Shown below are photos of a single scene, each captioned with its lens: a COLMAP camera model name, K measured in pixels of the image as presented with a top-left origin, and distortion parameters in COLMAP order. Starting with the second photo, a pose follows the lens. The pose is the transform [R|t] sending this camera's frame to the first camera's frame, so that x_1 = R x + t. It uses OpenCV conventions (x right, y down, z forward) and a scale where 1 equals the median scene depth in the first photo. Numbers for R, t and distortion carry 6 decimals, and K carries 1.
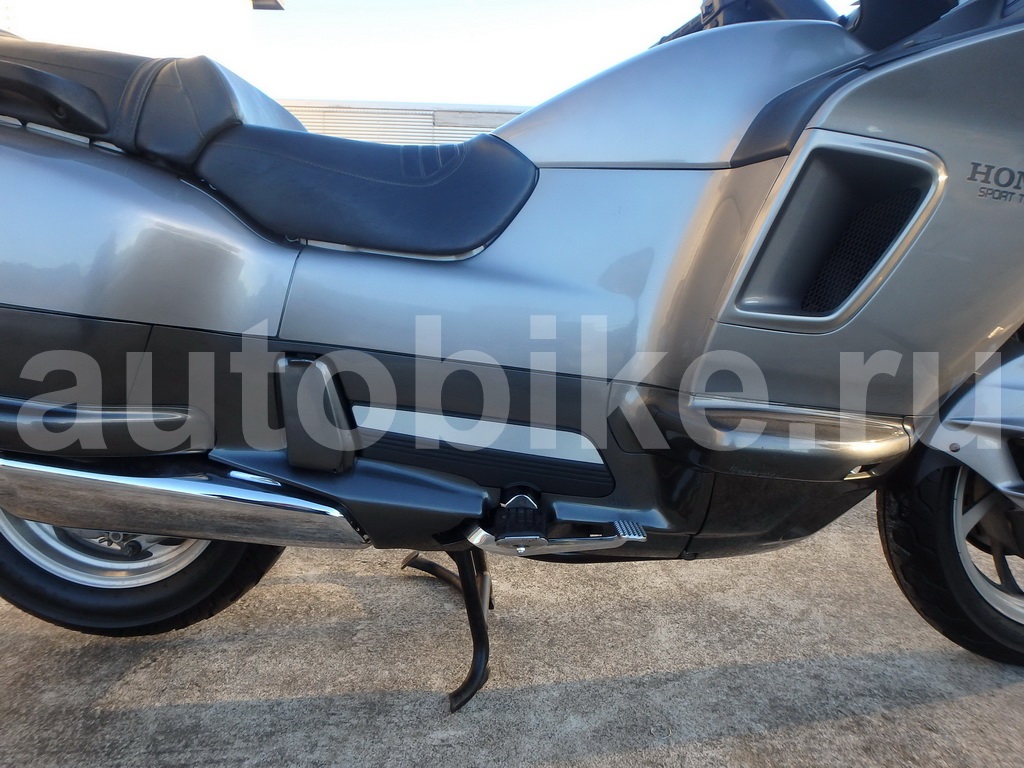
lens RADIAL K [[644.3, 0, 517.2], [0, 644.3, 366.5], [0, 0, 1]] dist [-0.035725, 0.013798]
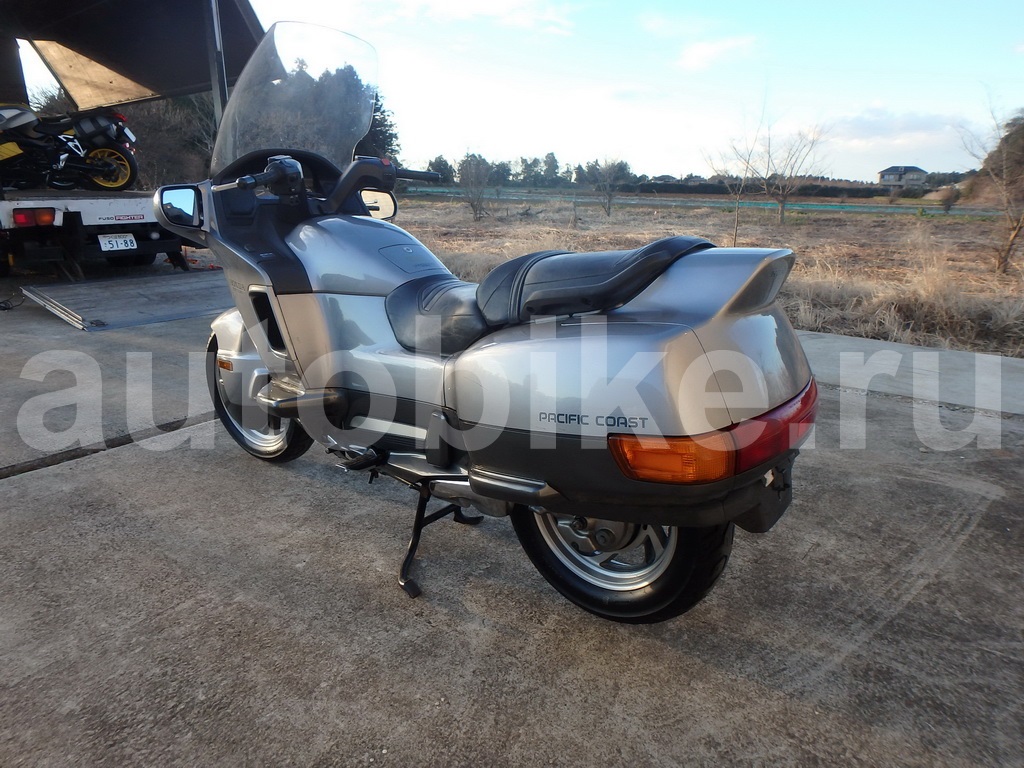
lens RADIAL K [[644.3, 0, 504.6], [0, 644.3, 376.2], [0, 0, 1]] dist [-0.035725, 0.013798]
pose [[-0.776286, -0.211704, 0.593768, -1.299747], [0.069060, 0.907690, 0.413919, -0.796334], [-0.626586, 0.362325, -0.690008, 2.147641]]
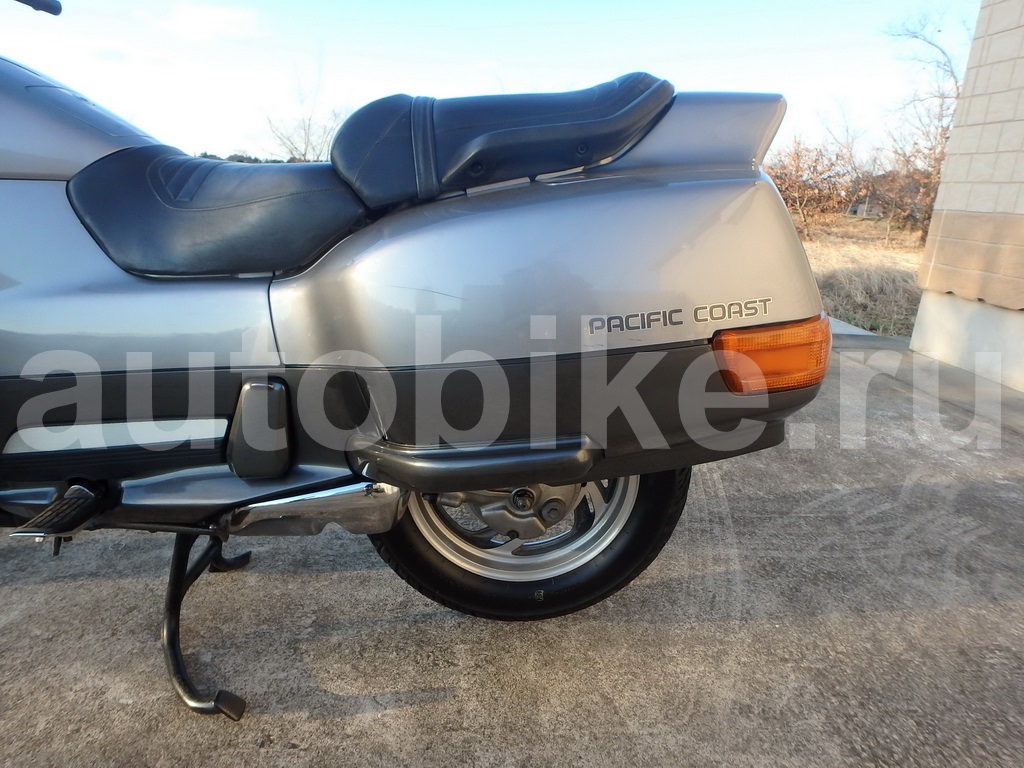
lens RADIAL K [[644.3, 0, 521.6], [0, 644.3, 376.1], [0, 0, 1]] dist [-0.035725, 0.013798]
pose [[-0.995850, -0.075140, -0.051351, -0.568313], [-0.089890, 0.900357, 0.425766, -0.480697], [0.014242, 0.428615, -0.903375, 1.982360]]
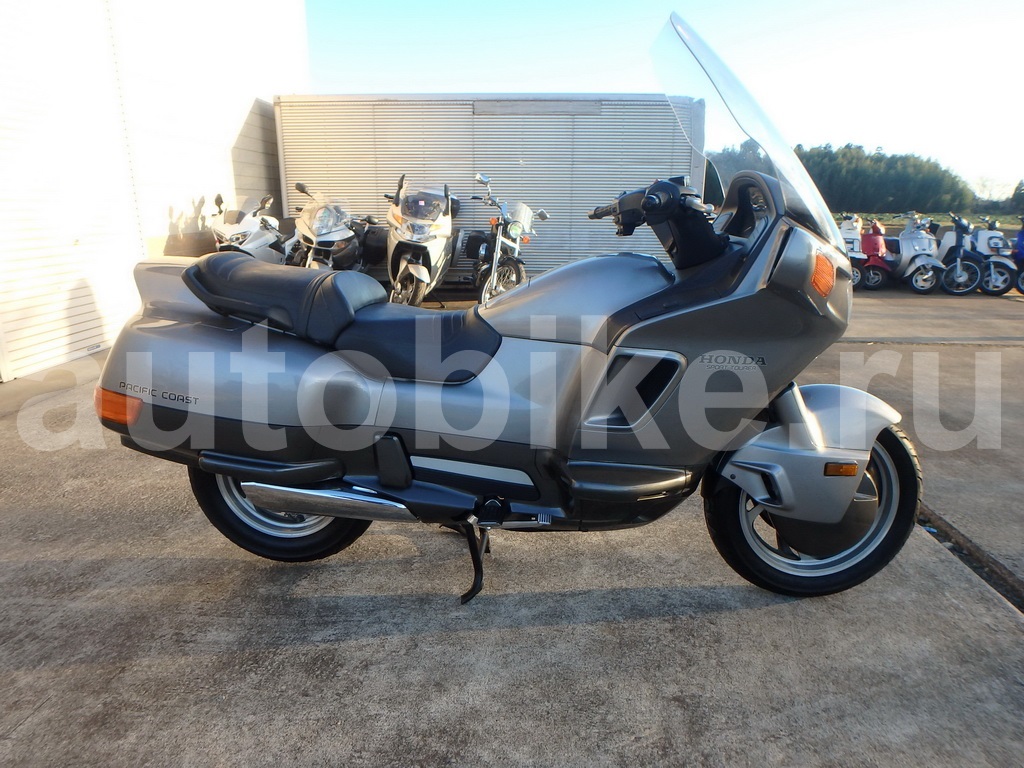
lens RADIAL K [[644.3, 0, 511.5], [0, 644.3, 375.7], [0, 0, 1]] dist [-0.035725, 0.013798]
pose [[0.996480, 0.007047, -0.083529, 0.190354], [0.001250, 0.995100, 0.098866, -0.321647], [0.083817, -0.098623, 0.991589, -0.797114]]
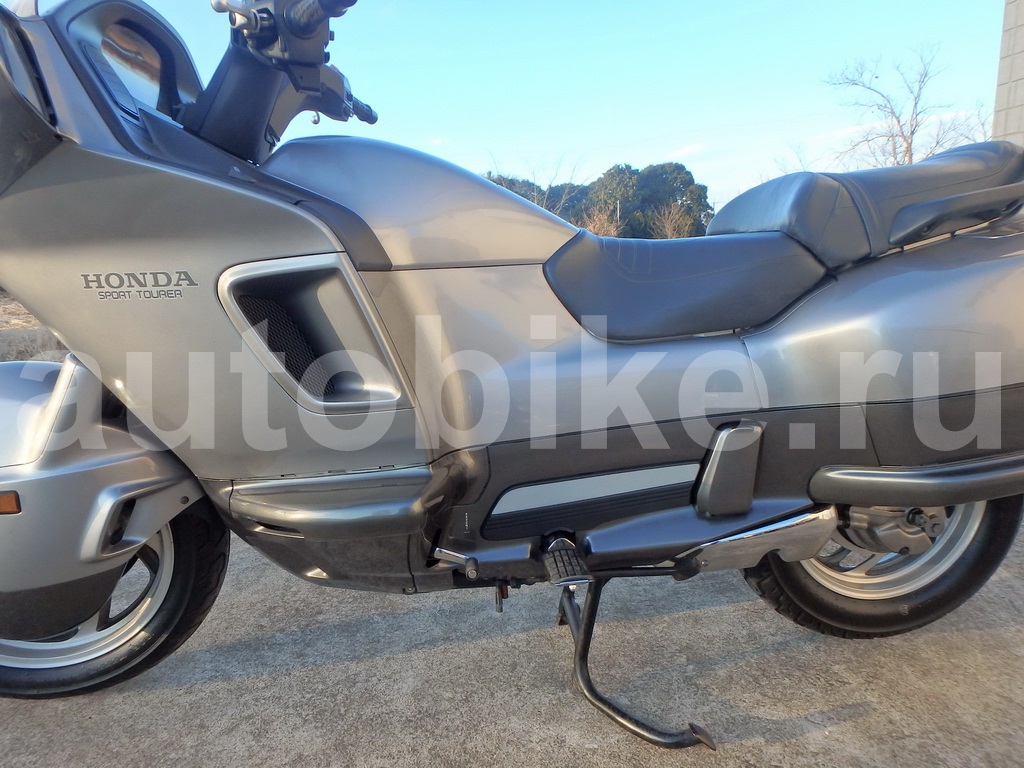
lens RADIAL K [[644.3, 0, 511.1], [0, 644.3, 375.9], [0, 0, 1]] dist [-0.035725, 0.013798]
pose [[-0.997395, 0.004900, -0.071971, 0.149109], [-0.019705, 0.941243, 0.337154, -0.468466], [0.069395, 0.337694, -0.938694, 2.062703]]
